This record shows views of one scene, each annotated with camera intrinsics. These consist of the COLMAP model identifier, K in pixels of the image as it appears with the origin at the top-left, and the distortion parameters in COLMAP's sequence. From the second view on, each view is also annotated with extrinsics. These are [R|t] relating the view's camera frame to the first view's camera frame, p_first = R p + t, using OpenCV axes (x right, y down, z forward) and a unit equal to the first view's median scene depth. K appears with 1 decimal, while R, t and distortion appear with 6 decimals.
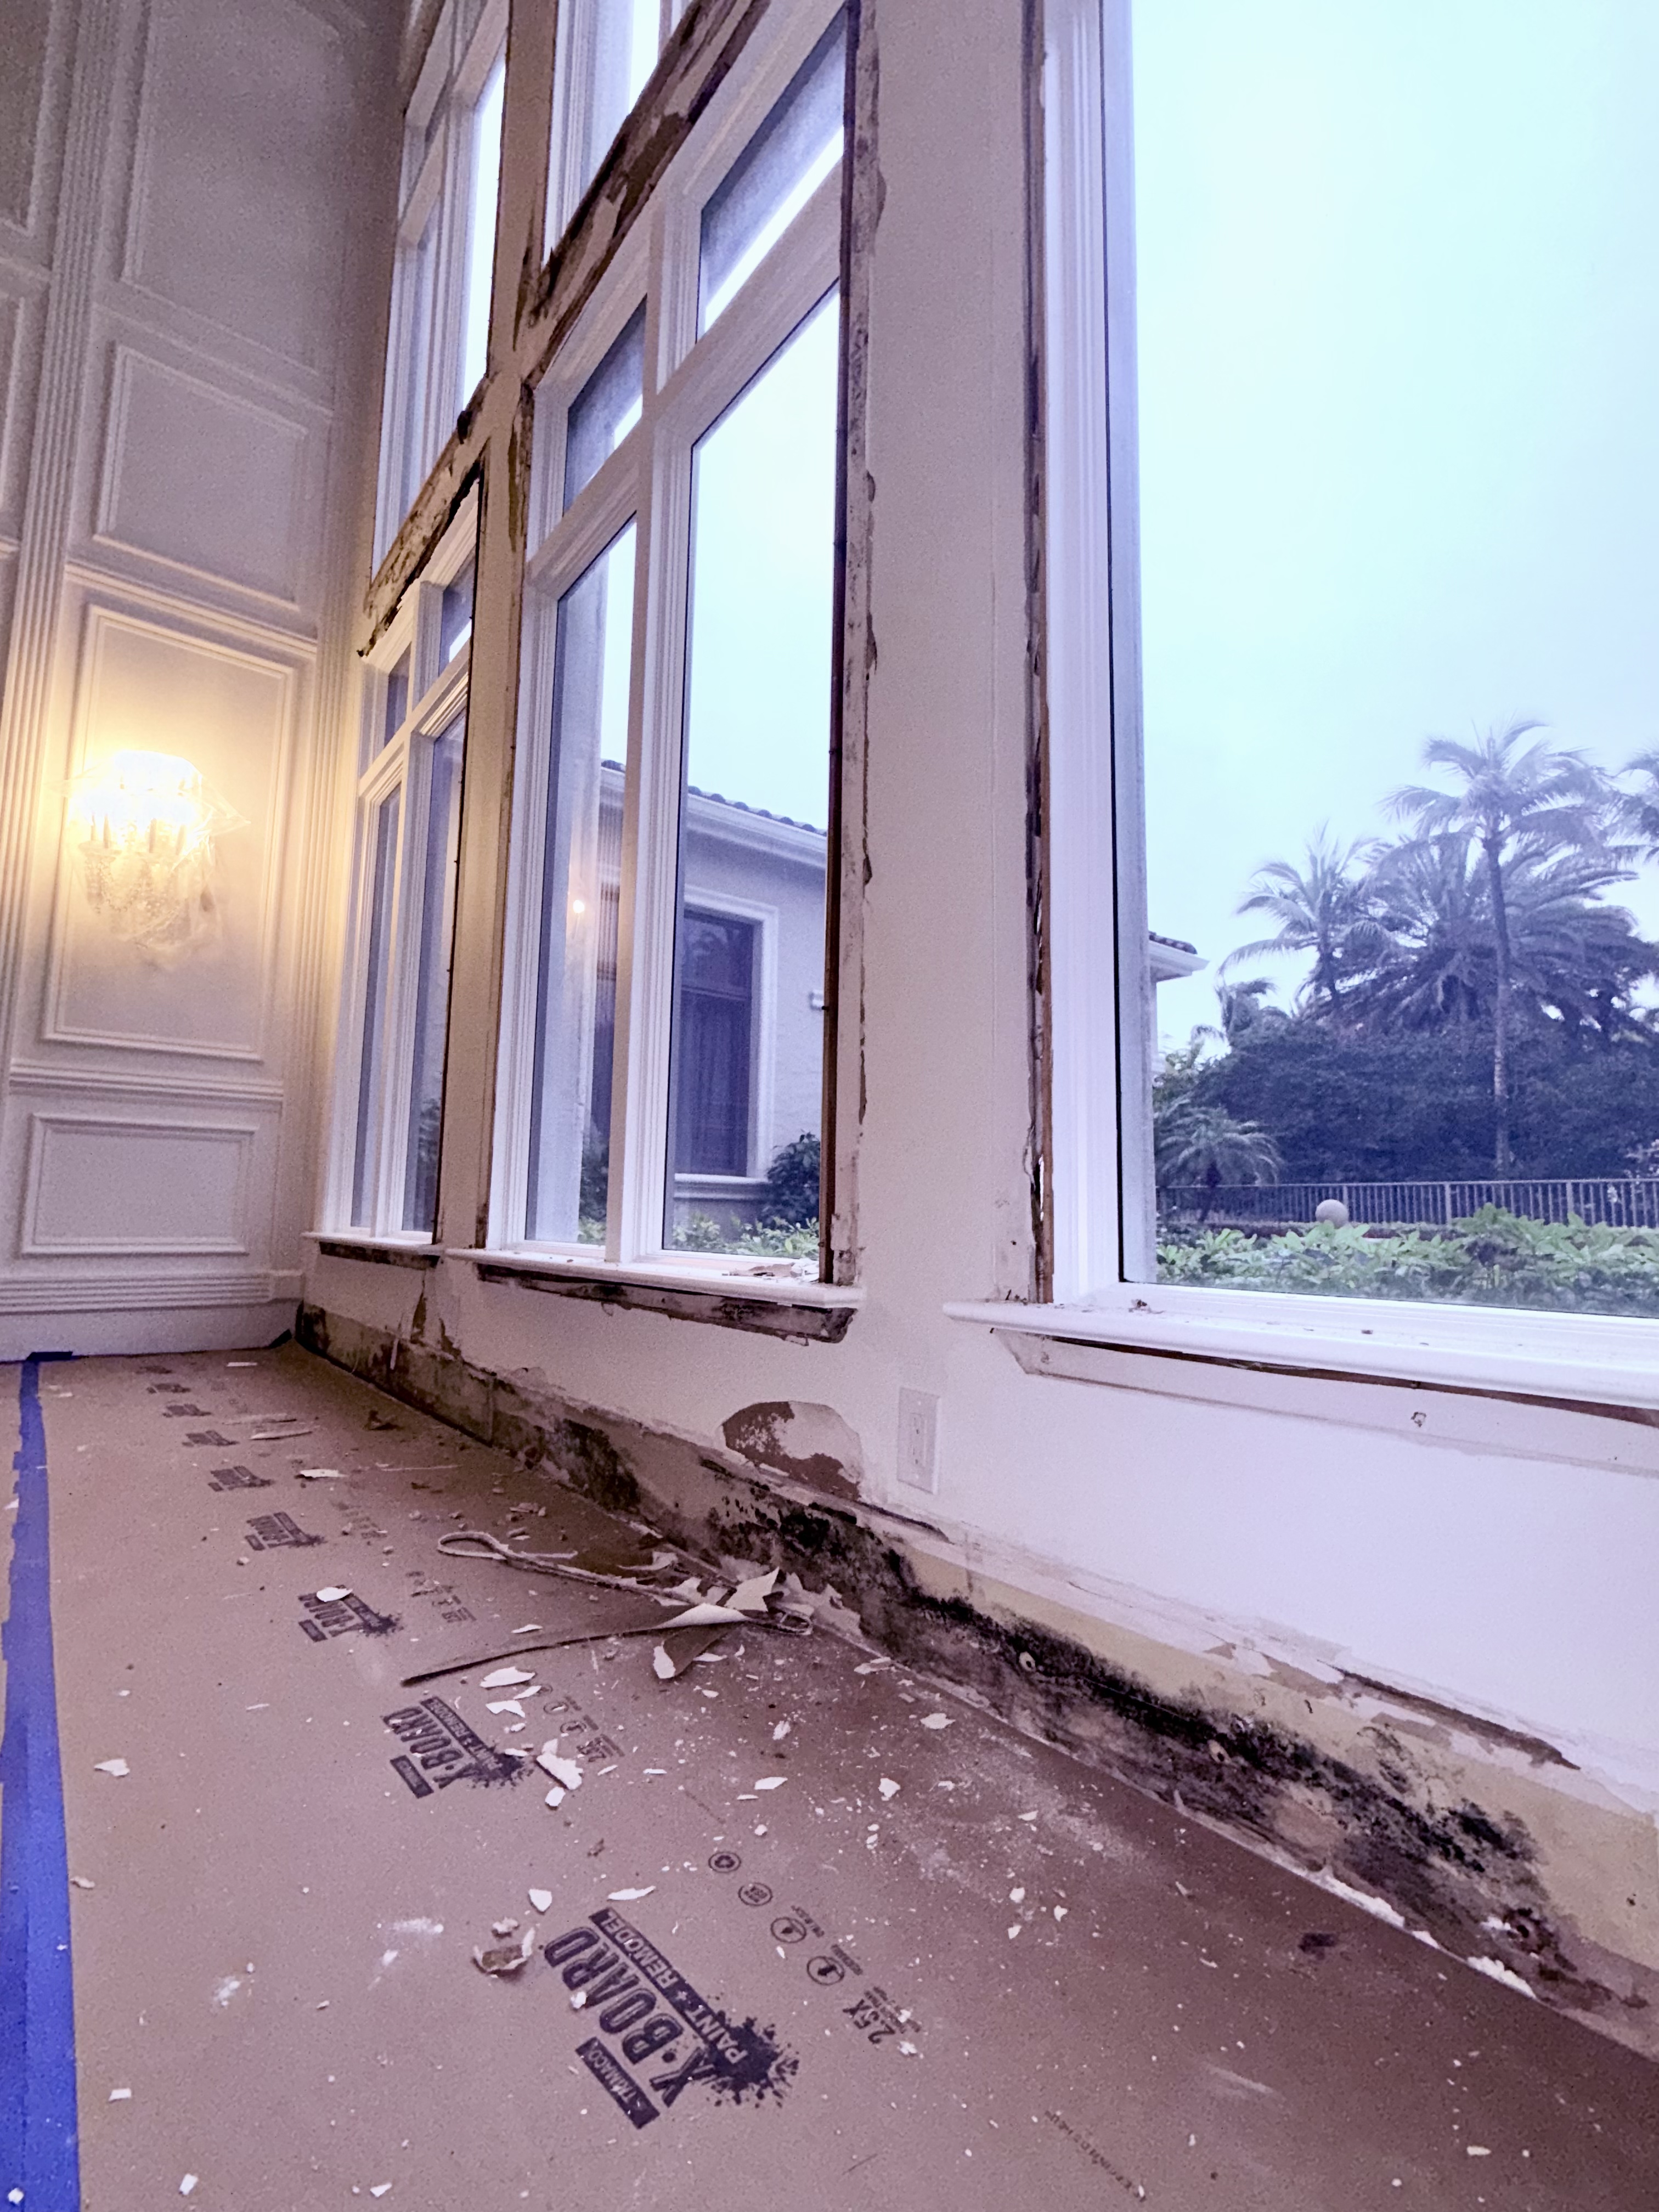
lens RADIAL K [[1001.4, 0, 830.3], [0, 1001.4, 1104.8], [0, 0, 1]] dist [0.000201, -0.000022]
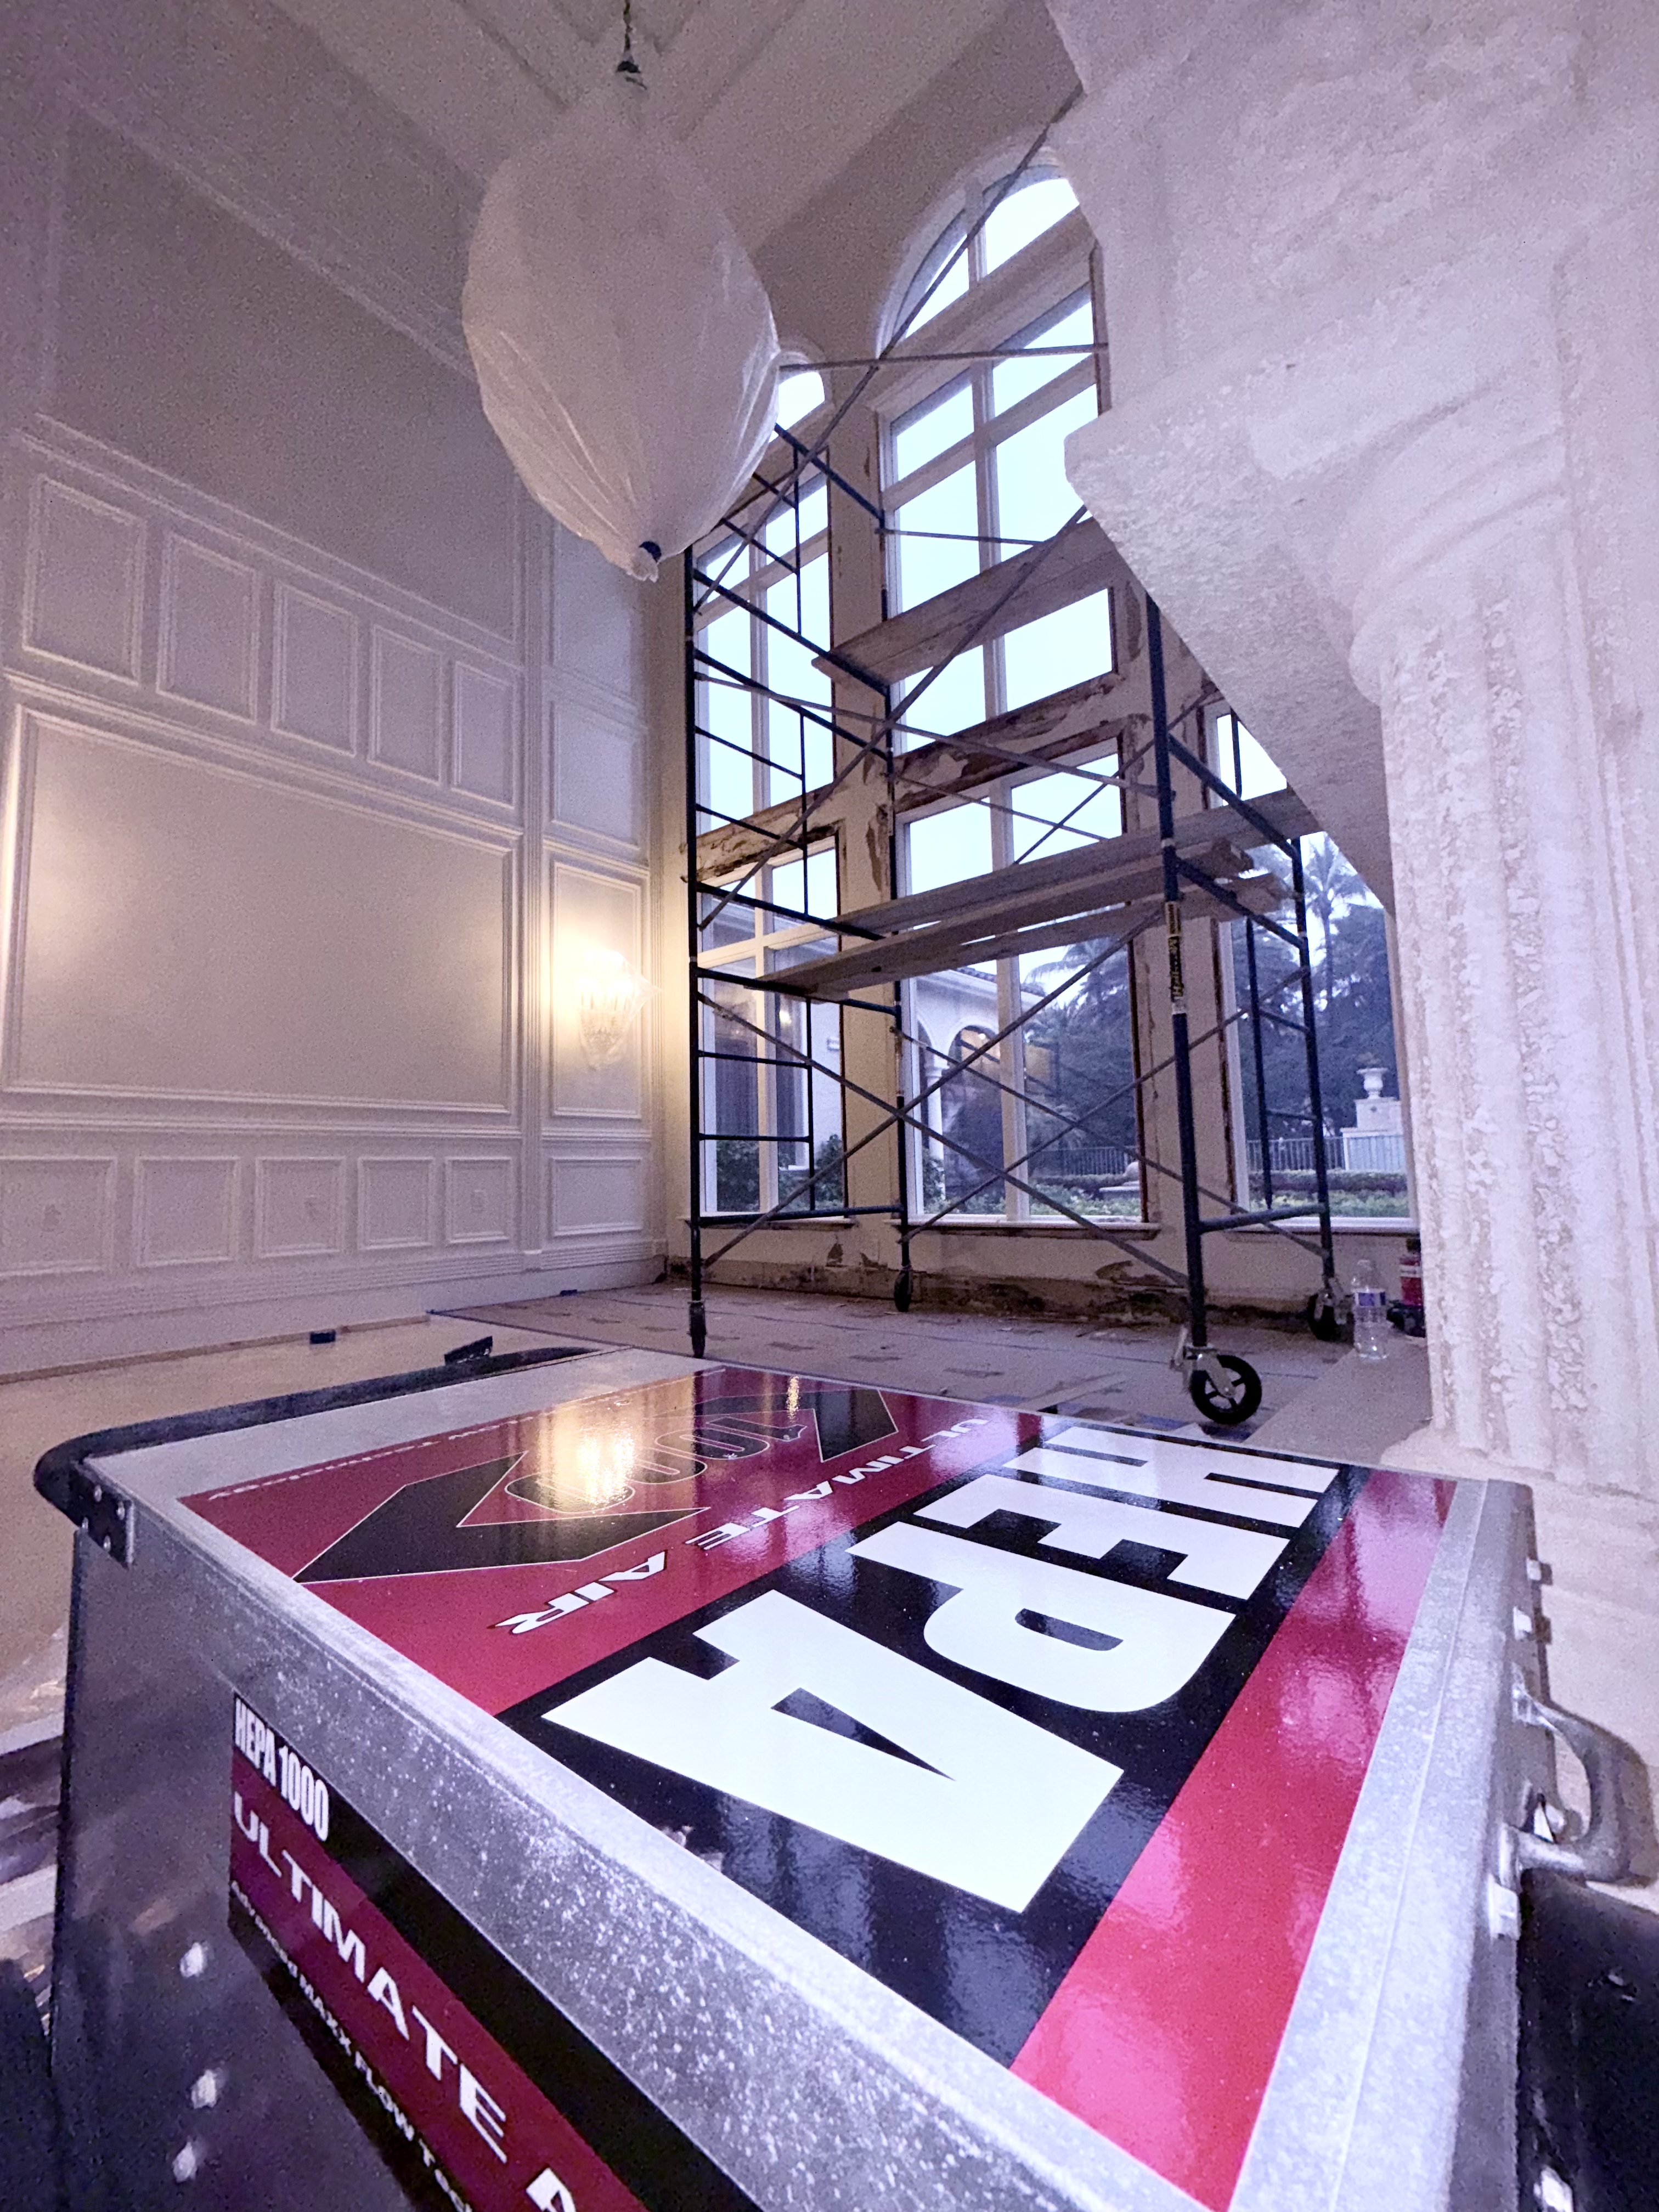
lens RADIAL K [[876.2, 0, 832.3], [0, 876.2, 1102.7], [0, 0, 1]] dist [0.000339, -0.000929]
pose [[0.979804, -0.025785, 0.198288, -1.488837], [0.020585, 0.999389, 0.028246, -0.298276], [-0.198896, -0.023593, 0.979737, -1.504439]]
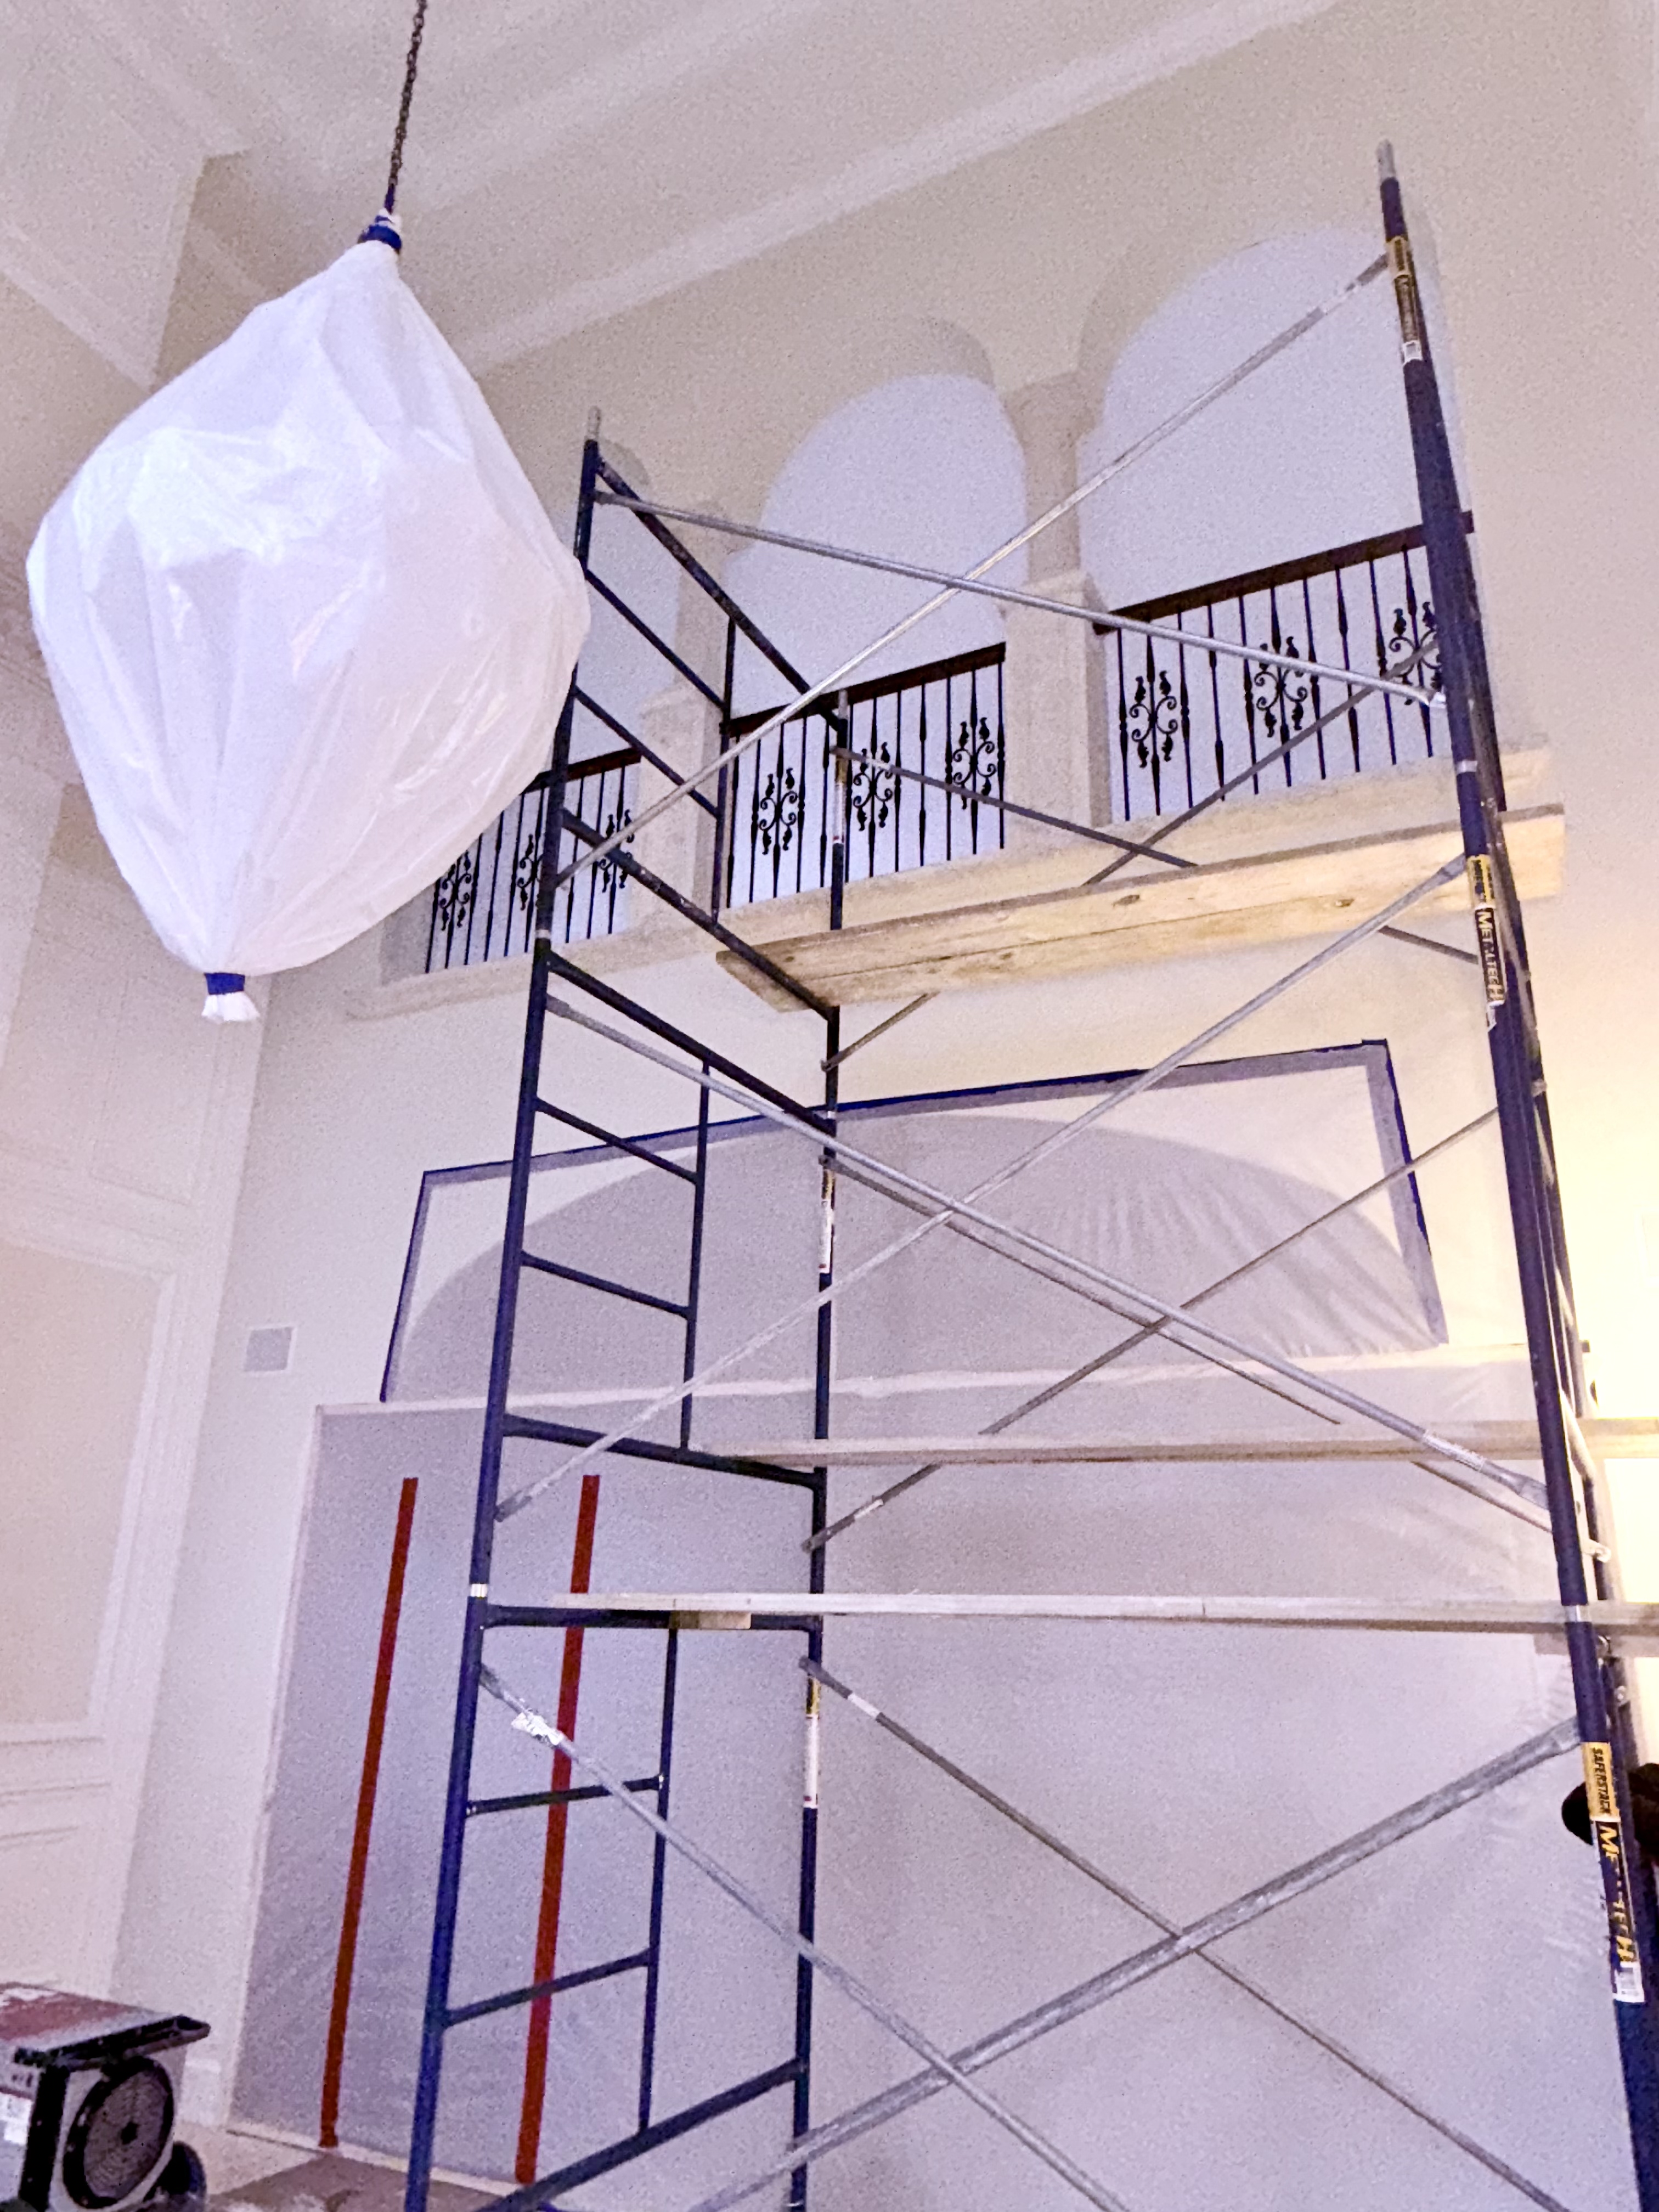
lens RADIAL K [[1501.0, 0, 821.8], [0, 1501.0, 1109.5], [0, 0, 1]] dist [-0.002500, 0.000064]
pose [[0.903423, 0.147352, 0.402633, -1.857938], [-0.063208, 0.974600, -0.214850, -0.866338], [-0.424065, 0.168651, 0.889790, -1.055618]]
